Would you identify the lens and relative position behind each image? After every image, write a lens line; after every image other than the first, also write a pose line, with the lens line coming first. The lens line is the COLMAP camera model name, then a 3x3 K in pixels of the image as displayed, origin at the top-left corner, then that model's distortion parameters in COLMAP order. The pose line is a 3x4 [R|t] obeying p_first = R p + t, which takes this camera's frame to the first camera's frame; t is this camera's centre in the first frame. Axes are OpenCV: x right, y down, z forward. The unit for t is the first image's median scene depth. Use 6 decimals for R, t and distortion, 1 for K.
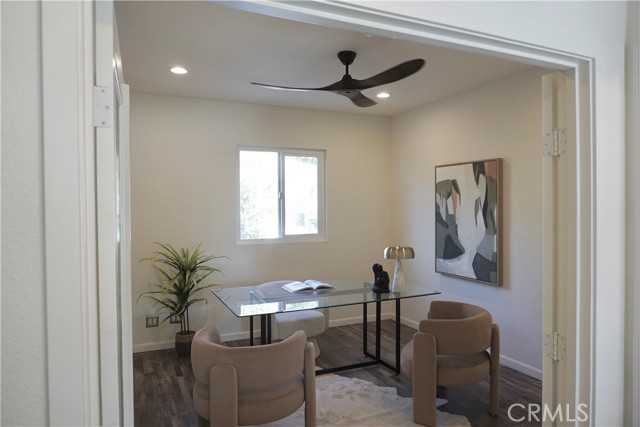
lens RADIAL K [[427.2, 0, 320.0], [0, 427.2, 213.5], [0, 0, 1]] dist [-0.047489, 0.033869]
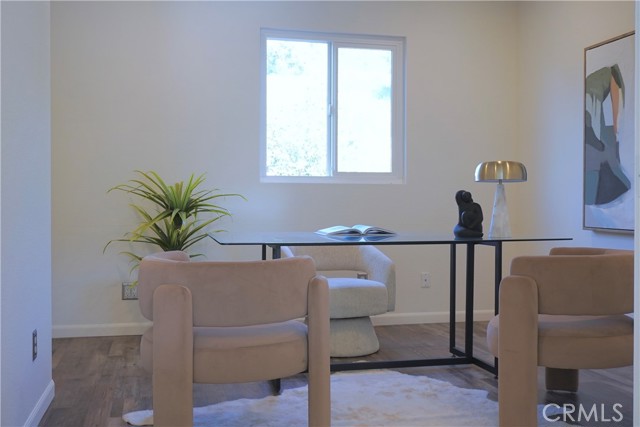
lens RADIAL K [[677.1, 0, 320.0], [0, 677.1, 213.5], [0, 0, 1]] dist [-0.005744, 0.002496]
pose [[0.980458, 0.011028, -0.196419, 0.105275], [-0.011207, 0.999937, 0.000200, 0.129815], [0.196409, 0.002005, 0.980520, 0.011363]]
